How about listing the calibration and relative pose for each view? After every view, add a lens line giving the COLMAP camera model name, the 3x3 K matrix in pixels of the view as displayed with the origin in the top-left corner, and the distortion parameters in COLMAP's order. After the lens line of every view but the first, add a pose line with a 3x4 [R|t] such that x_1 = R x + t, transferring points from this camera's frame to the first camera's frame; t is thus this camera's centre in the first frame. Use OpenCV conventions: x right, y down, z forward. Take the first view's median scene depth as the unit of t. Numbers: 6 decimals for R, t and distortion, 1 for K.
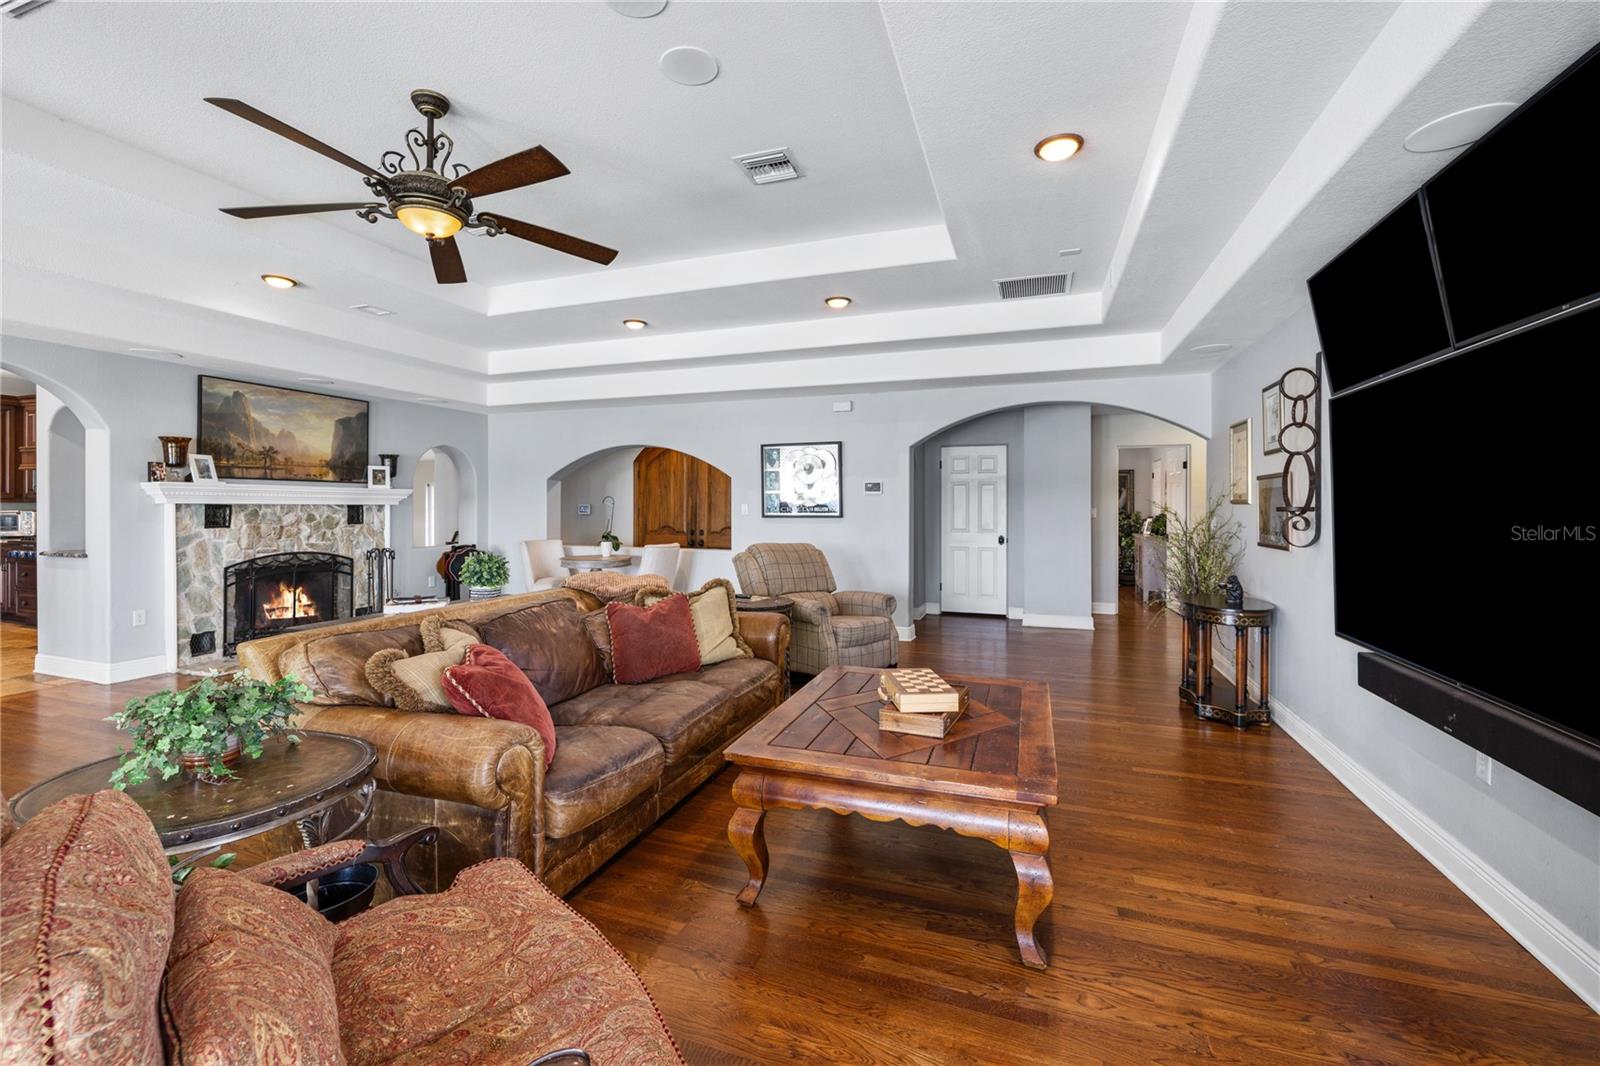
lens RADIAL K [[668.5, 0, 804.8], [0, 668.5, 519.8], [0, 0, 1]] dist [-0.004635, 0.000427]
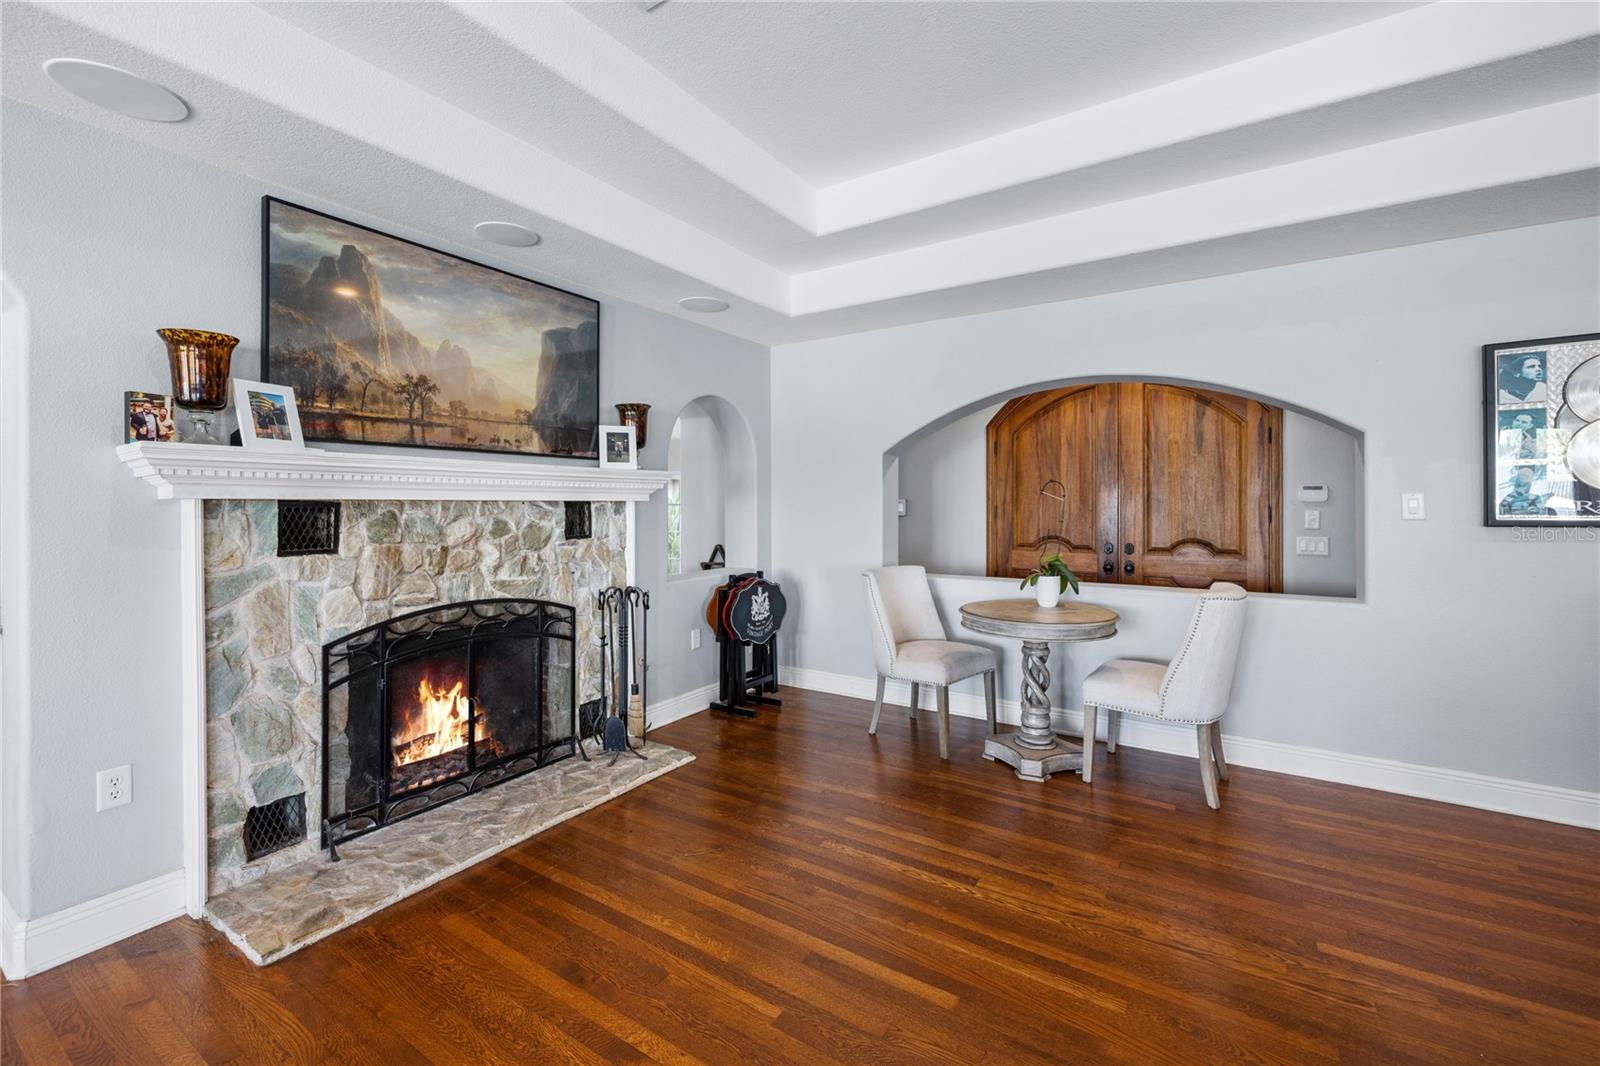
lens RADIAL K [[668.5, 0, 794.4], [0, 668.5, 524.3], [0, 0, 1]] dist [-0.004635, 0.000427]
pose [[0.969020, 0.002164, -0.246972, -0.441554], [0.000412, 0.999946, 0.010375, -0.011545], [0.246981, -0.010155, 0.968967, 0.622150]]
